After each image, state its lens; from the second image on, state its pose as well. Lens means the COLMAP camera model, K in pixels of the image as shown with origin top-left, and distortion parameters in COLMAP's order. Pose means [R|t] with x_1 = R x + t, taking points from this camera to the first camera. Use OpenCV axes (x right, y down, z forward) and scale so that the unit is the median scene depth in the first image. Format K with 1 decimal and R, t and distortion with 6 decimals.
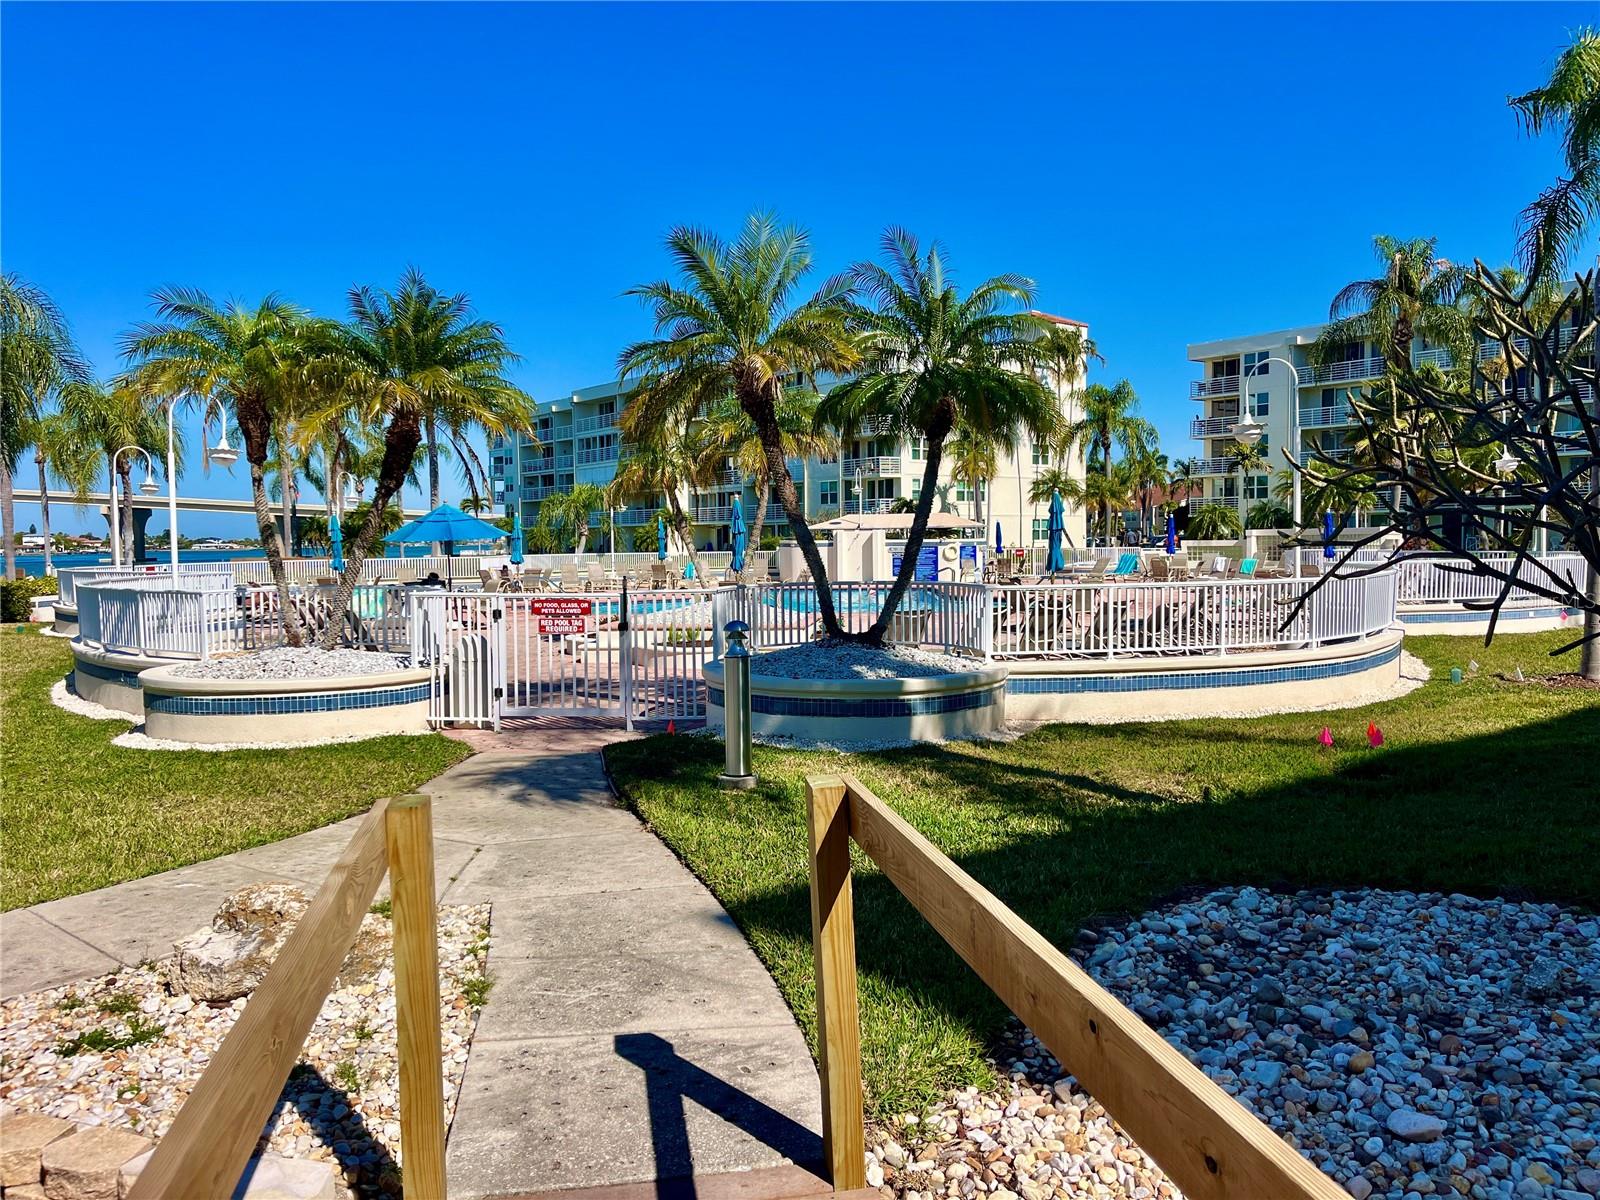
lens RADIAL K [[1210.0, 0, 800.0], [0, 1210.0, 600.0], [0, 0, 1]] dist [0.089171, -0.128236]
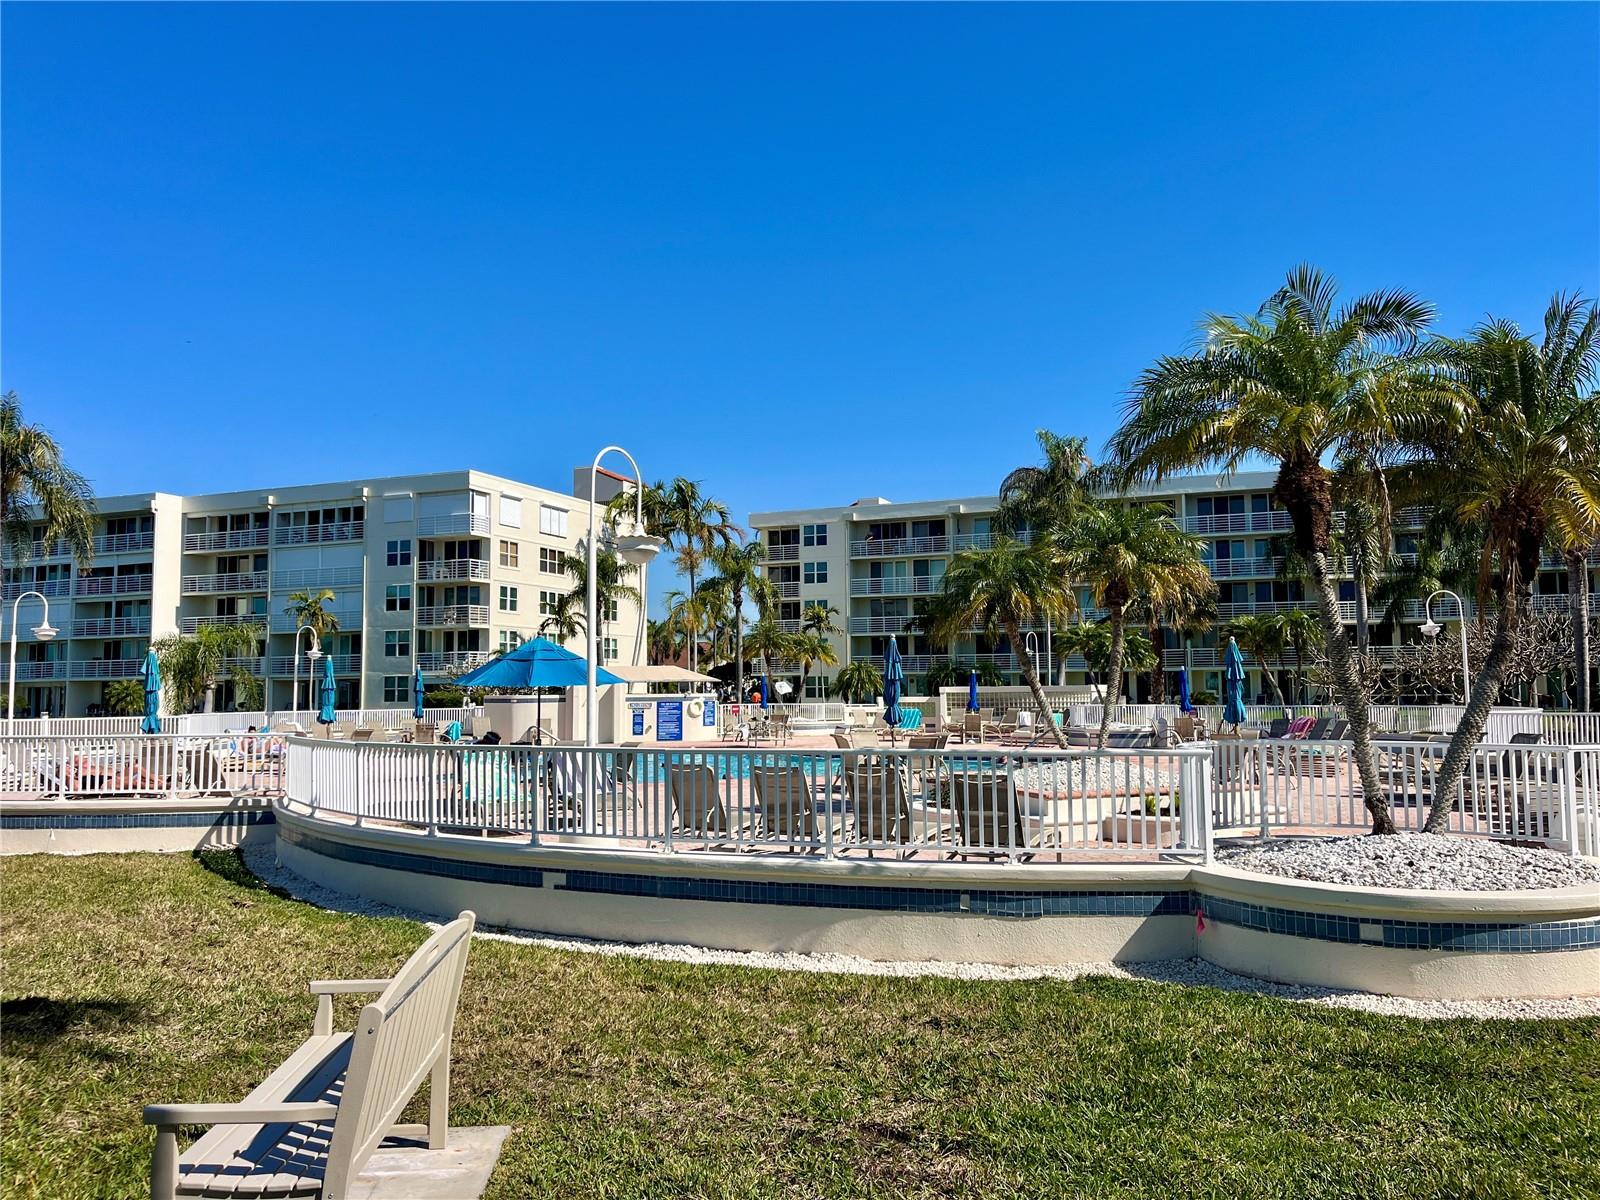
lens RADIAL K [[1210.0, 0, 800.0], [0, 1210.0, 600.0], [0, 0, 1]] dist [0.089171, -0.128236]
pose [[0.869545, 0.042039, 0.492060, -0.165711], [0.023372, 0.991751, -0.126032, -0.001699], [-0.493300, 0.121091, 0.861390, 0.094443]]
